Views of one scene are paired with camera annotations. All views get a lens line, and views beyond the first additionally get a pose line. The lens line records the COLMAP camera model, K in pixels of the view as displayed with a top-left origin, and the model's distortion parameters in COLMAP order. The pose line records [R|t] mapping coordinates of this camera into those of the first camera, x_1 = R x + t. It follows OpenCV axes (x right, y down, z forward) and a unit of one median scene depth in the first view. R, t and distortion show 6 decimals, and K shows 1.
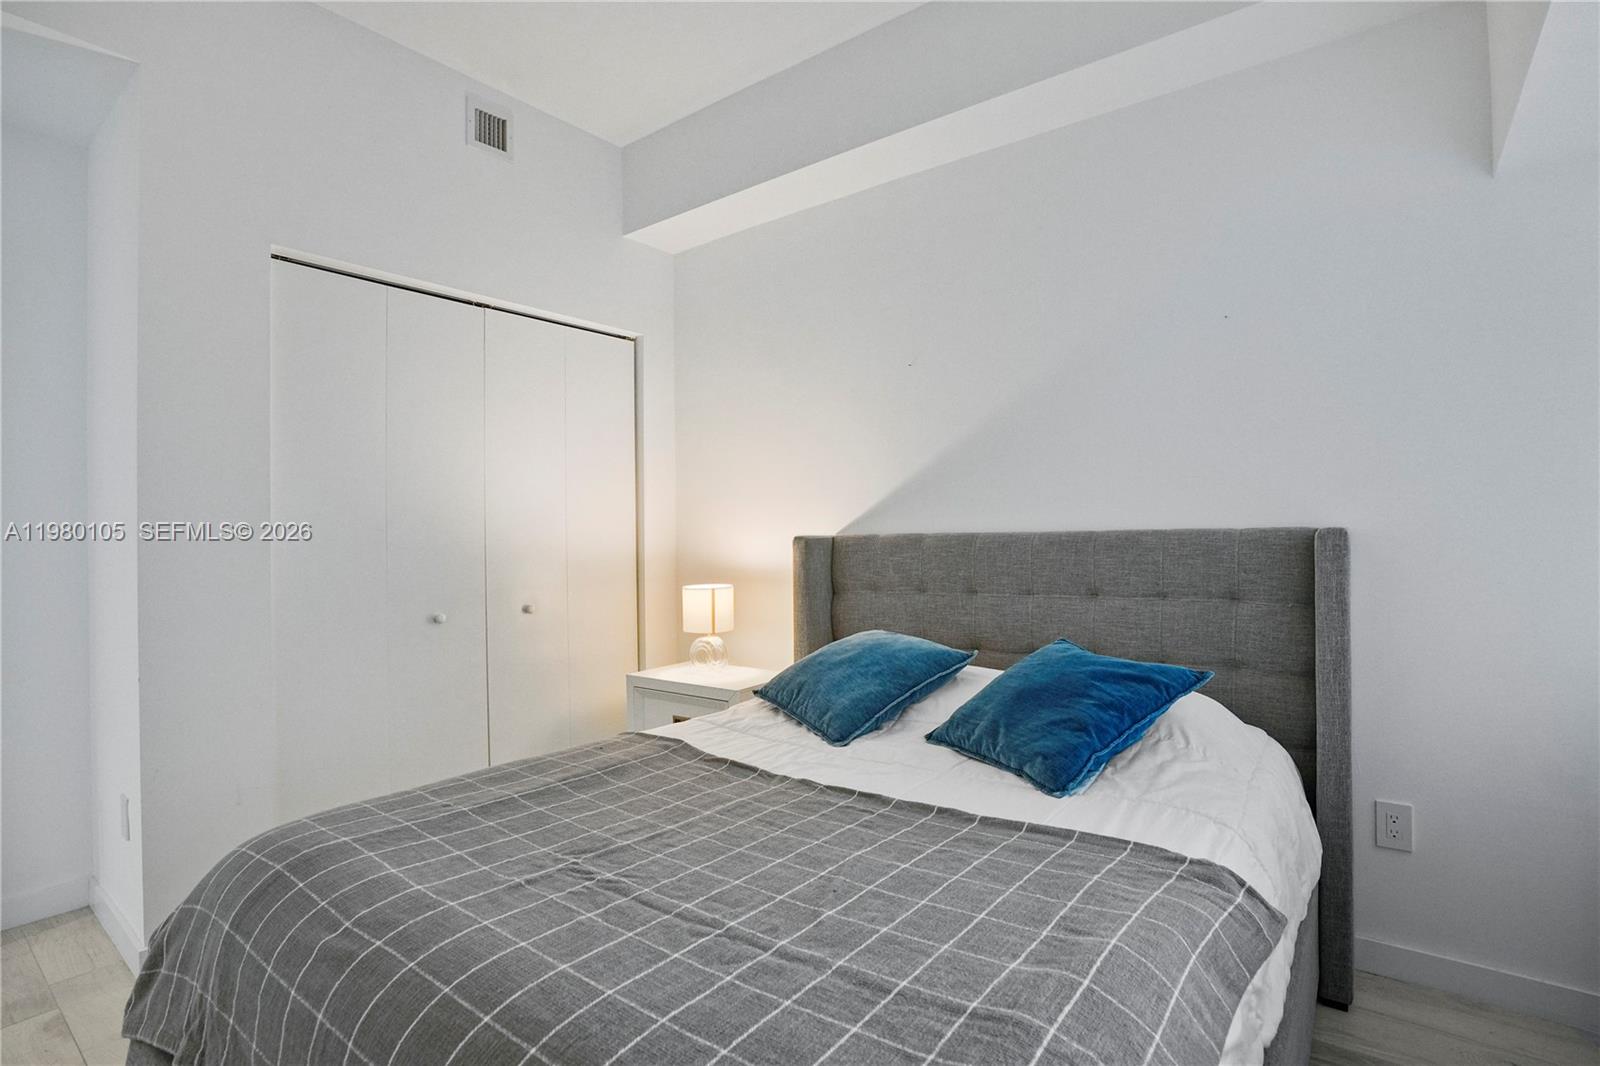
lens RADIAL K [[747.6, 0, 802.1], [0, 747.6, 528.8], [0, 0, 1]] dist [-0.069604, 0.030513]
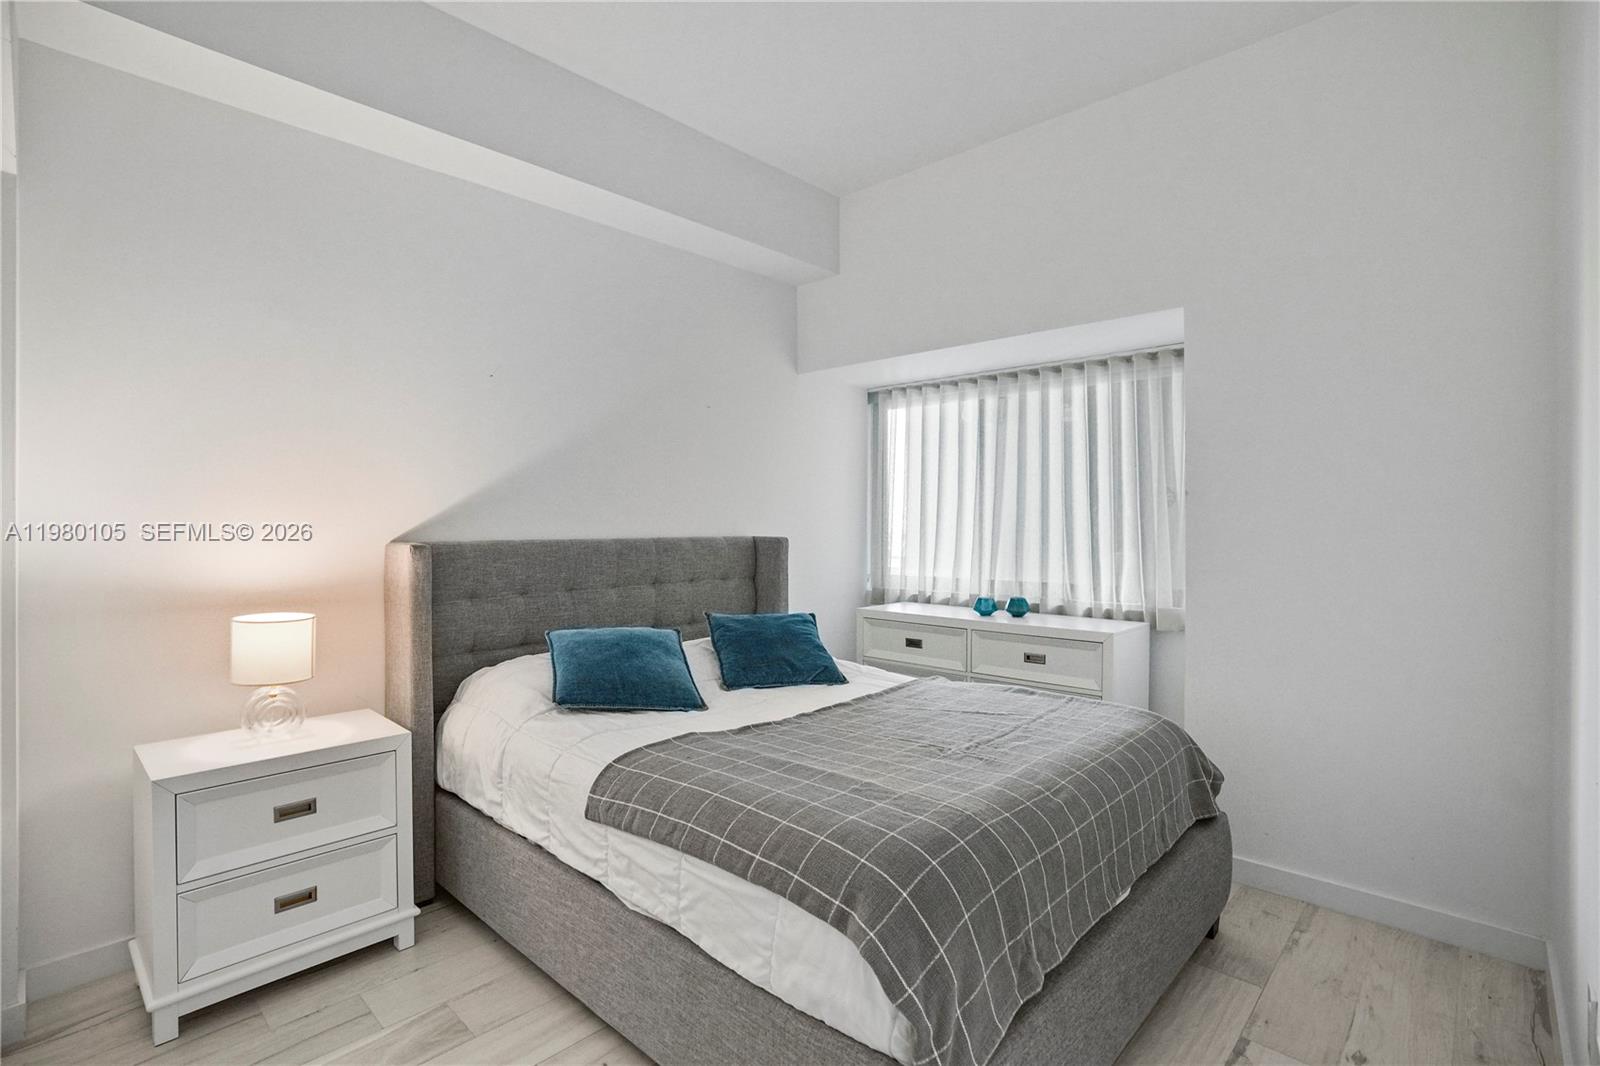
lens RADIAL K [[747.6, 0, 802.1], [0, 747.6, 528.8], [0, 0, 1]] dist [-0.069604, 0.030513]
pose [[0.115333, 0.001358, 0.993326, -1.090305], [-0.018544, 0.999828, 0.000786, -0.024147], [-0.993154, -0.018511, 0.115338, 0.614842]]
